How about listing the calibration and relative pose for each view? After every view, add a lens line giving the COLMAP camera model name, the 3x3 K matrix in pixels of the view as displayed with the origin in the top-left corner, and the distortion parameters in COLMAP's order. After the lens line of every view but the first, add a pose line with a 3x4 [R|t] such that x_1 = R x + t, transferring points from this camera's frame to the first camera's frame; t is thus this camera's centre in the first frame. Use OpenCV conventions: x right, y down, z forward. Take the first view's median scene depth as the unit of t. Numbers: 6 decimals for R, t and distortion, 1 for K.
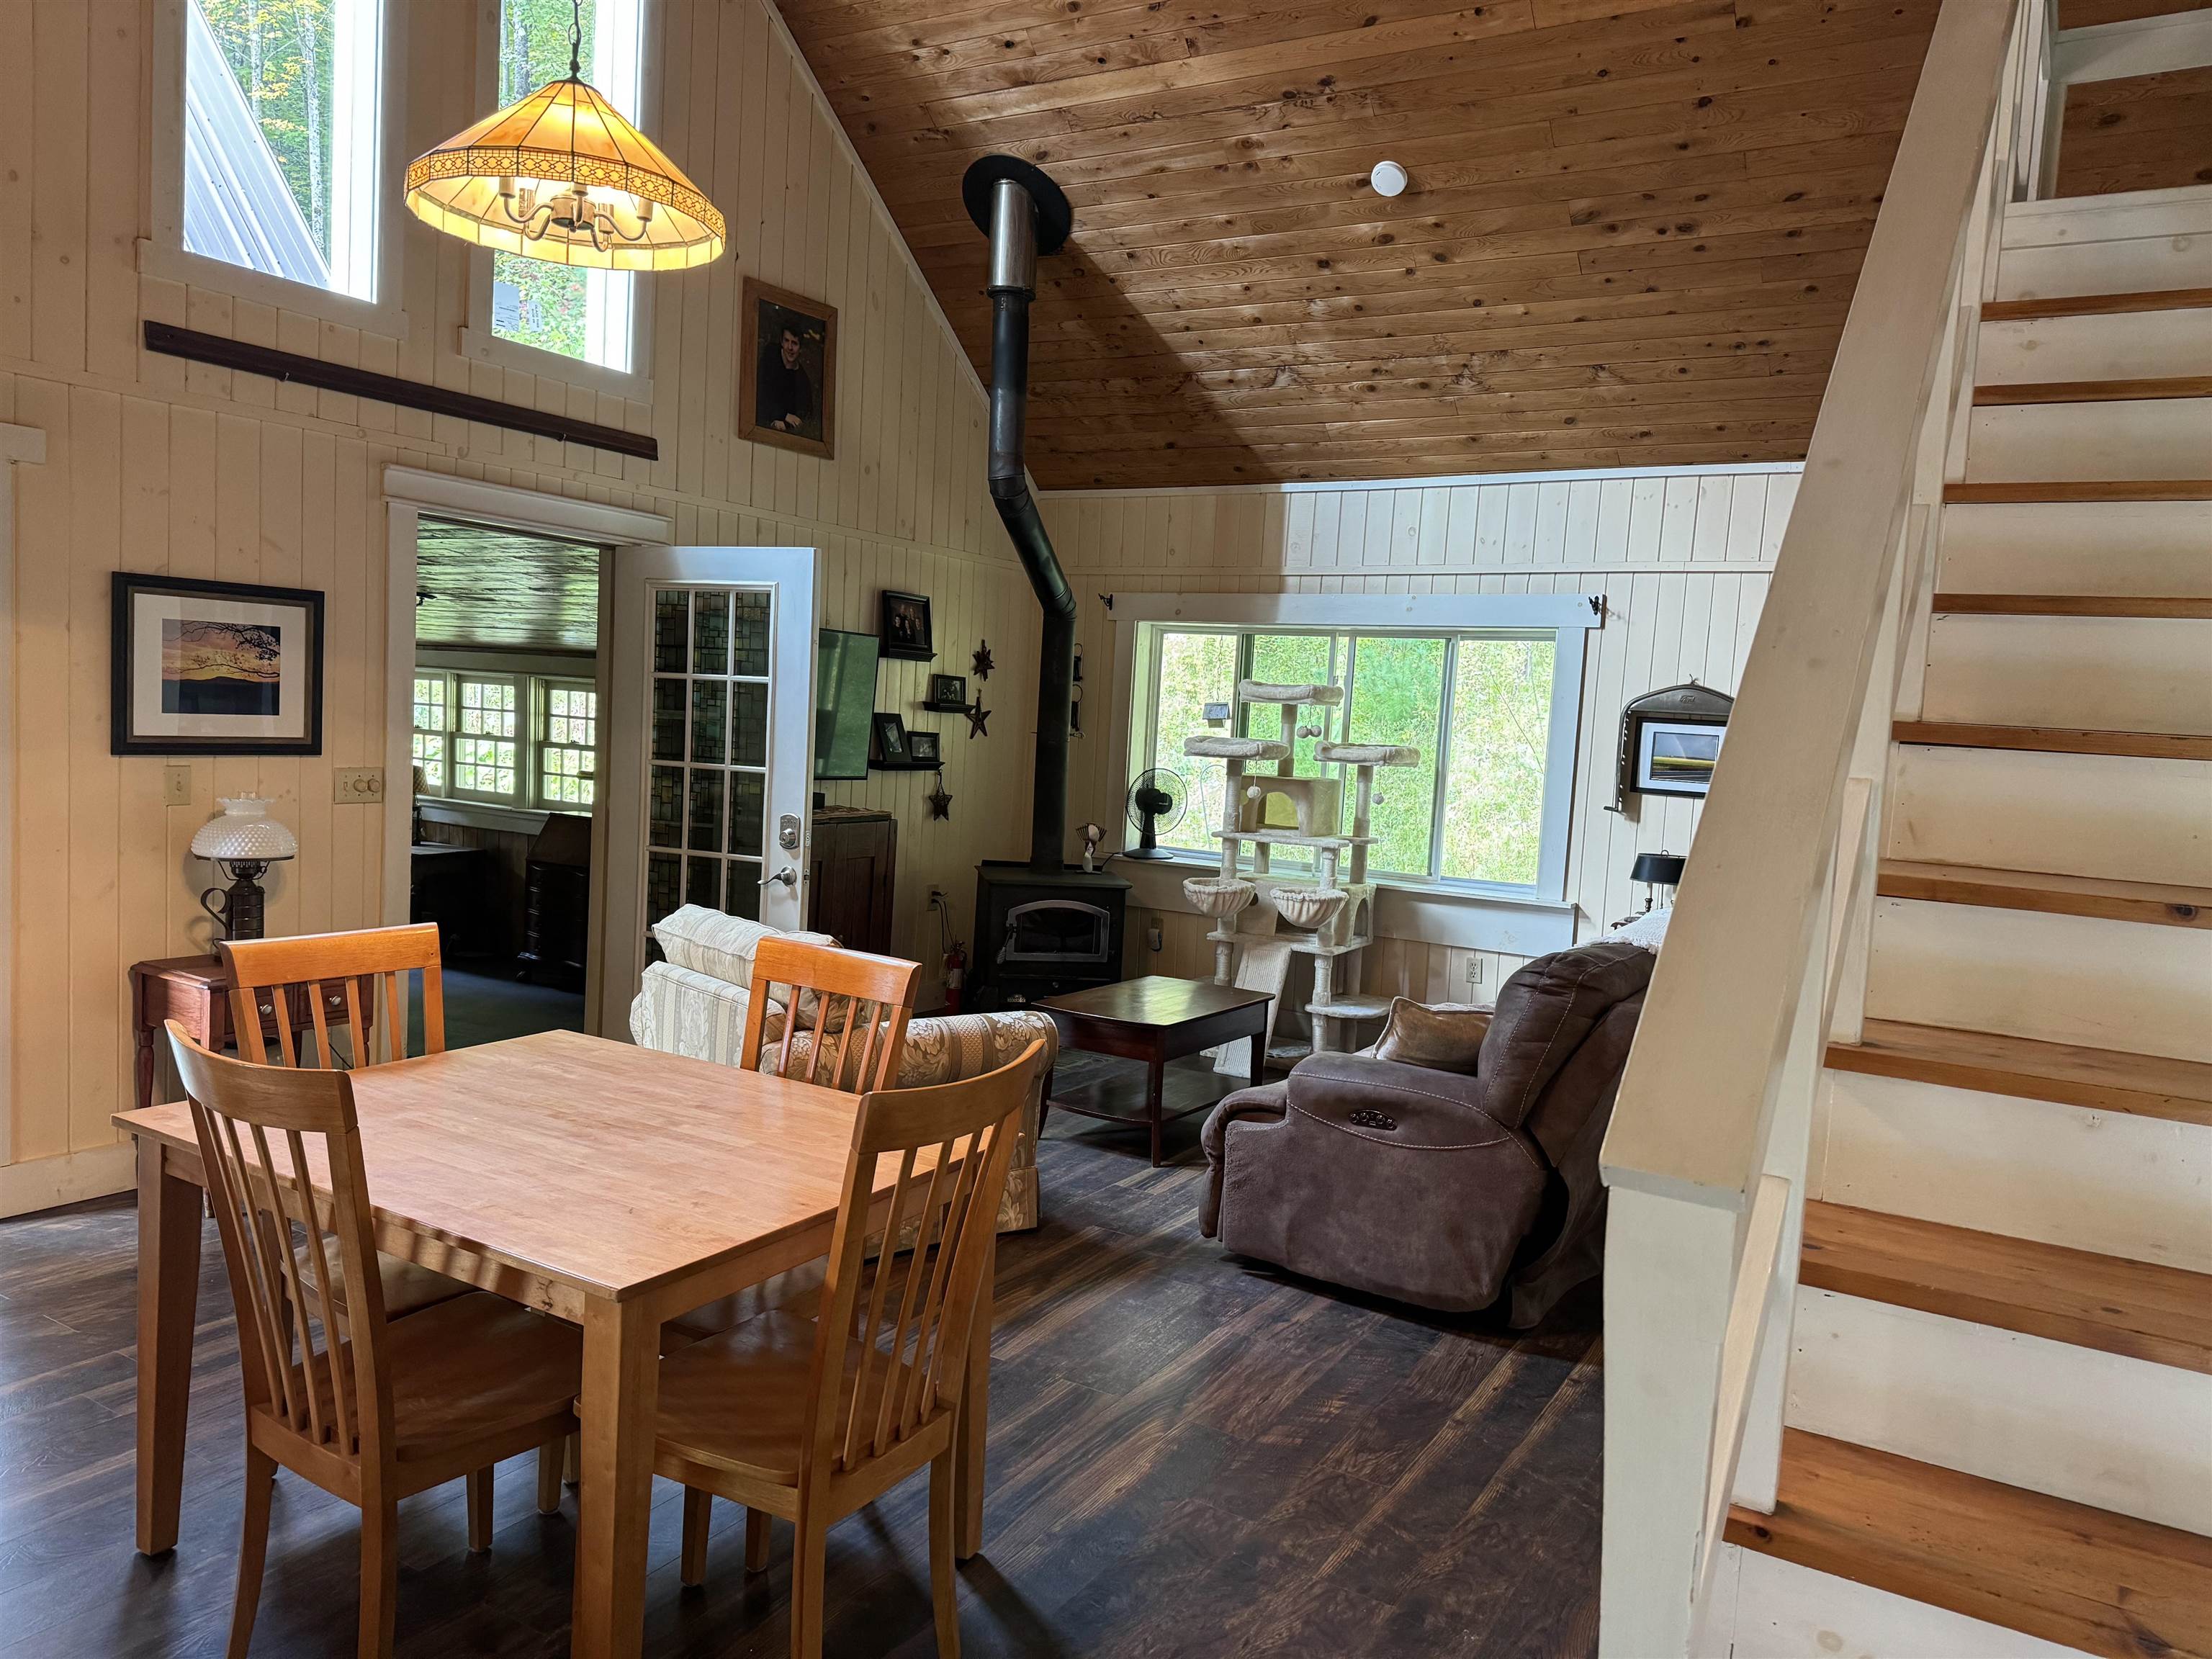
lens RADIAL K [[1555.3, 0, 1126.5], [0, 1555.3, 830.6], [0, 0, 1]] dist [0.035221, -0.038229]
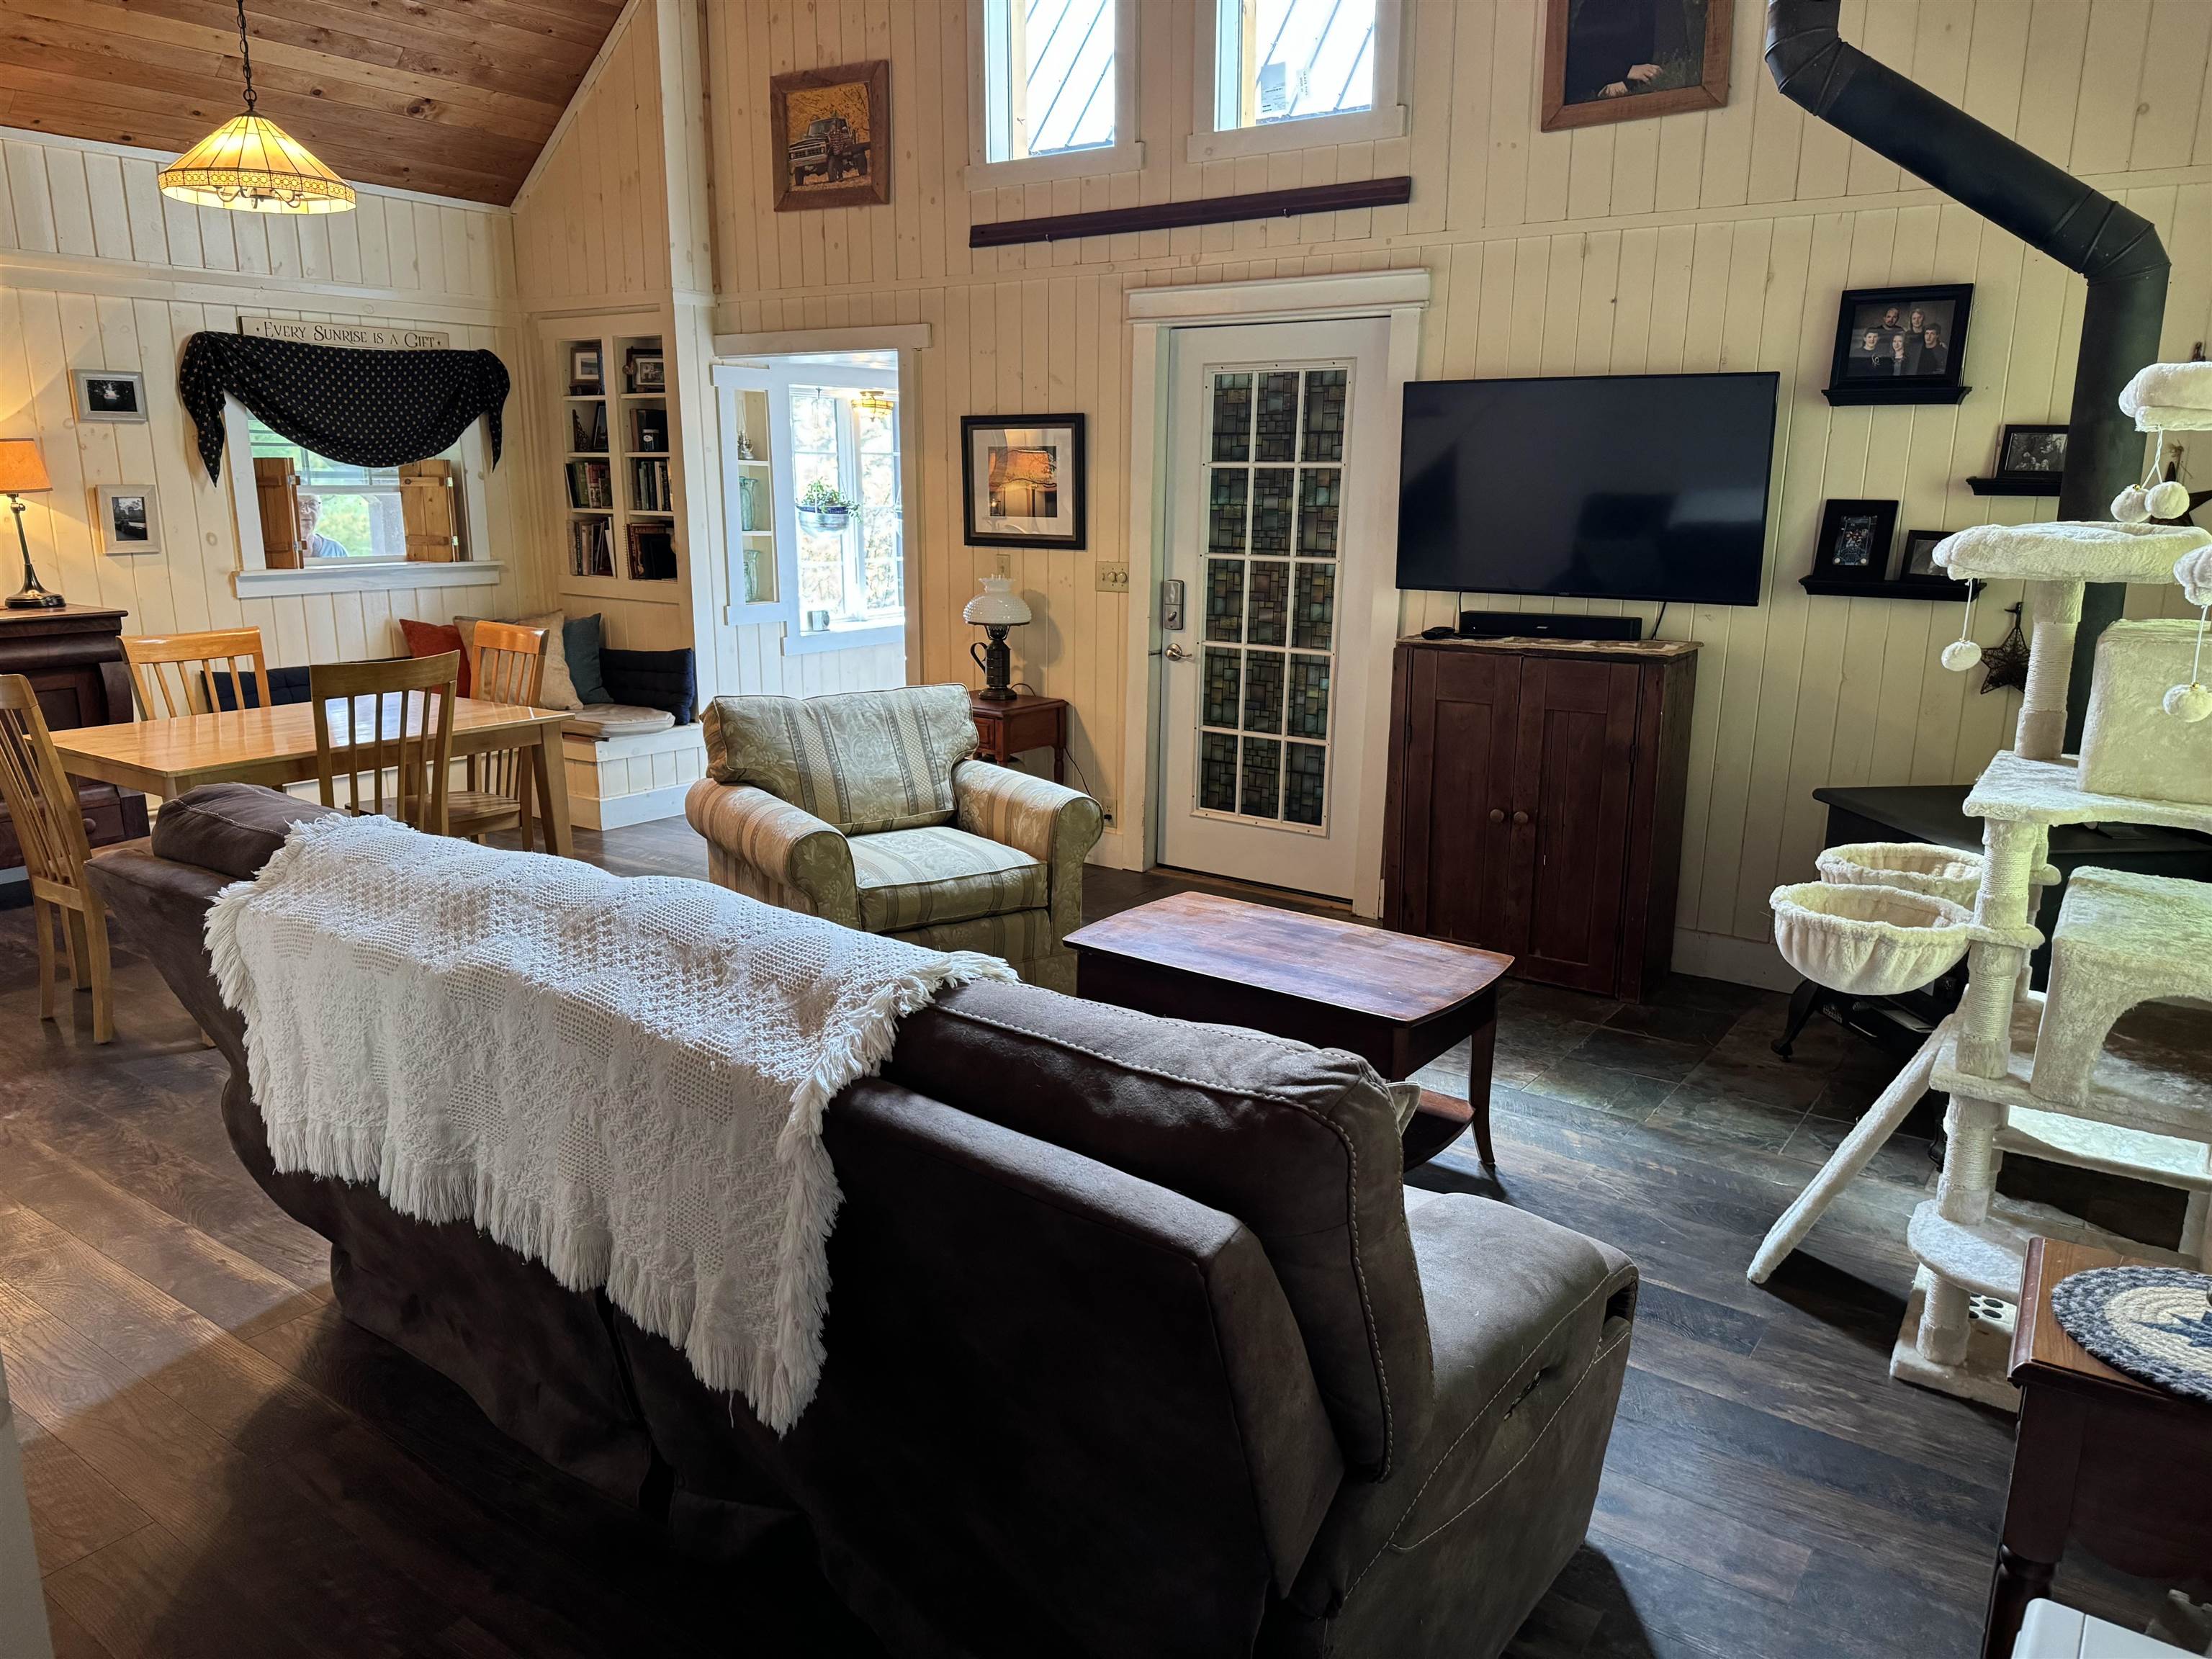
lens RADIAL K [[1555.3, 0, 1124.3], [0, 1555.3, 857.2], [0, 0, 1]] dist [0.035221, -0.038229]
pose [[-0.093178, 0.179921, -0.979258, 0.634442], [-0.085826, 0.978424, 0.187935, -0.037424], [0.991943, 0.101558, -0.075726, 0.986085]]
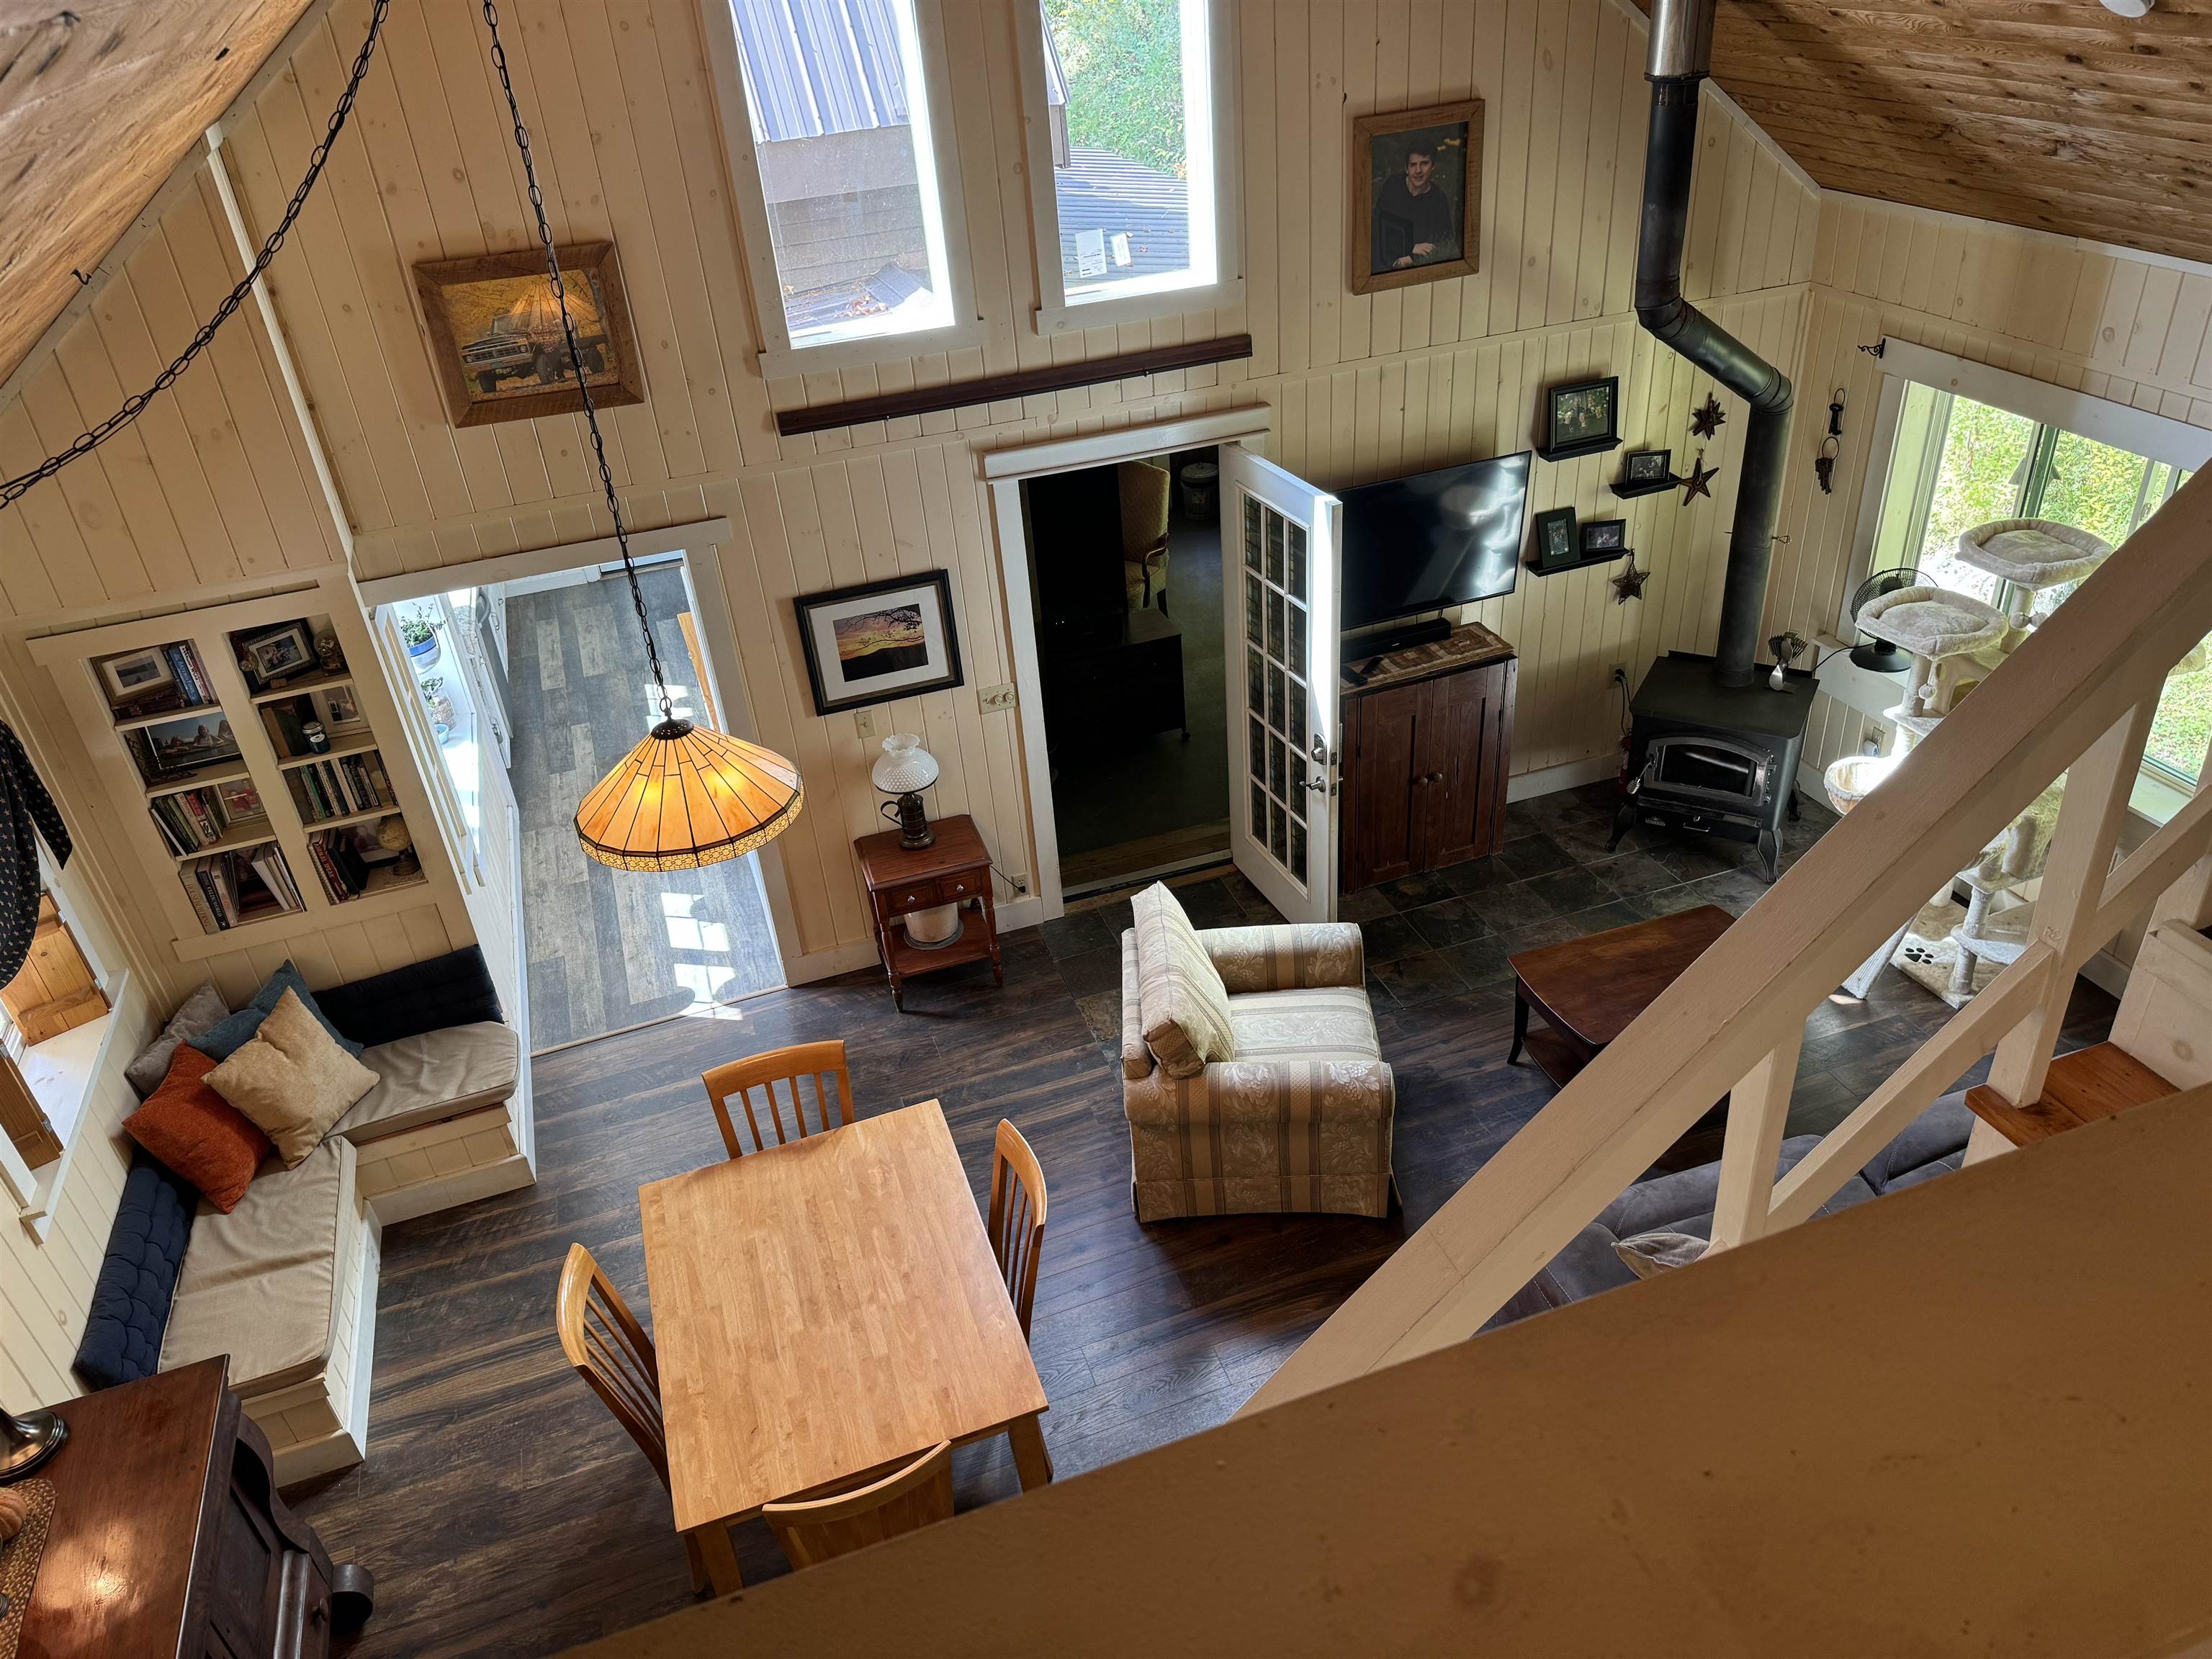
lens RADIAL K [[1555.3, 0, 1108.9], [0, 1555.3, 851.7], [0, 0, 1]] dist [0.035221, -0.038229]
pose [[0.752910, 0.255577, -0.606471, 0.348321], [0.065878, 0.887619, 0.455842, -0.438302], [0.654818, -0.383161, 0.651460, 0.149370]]
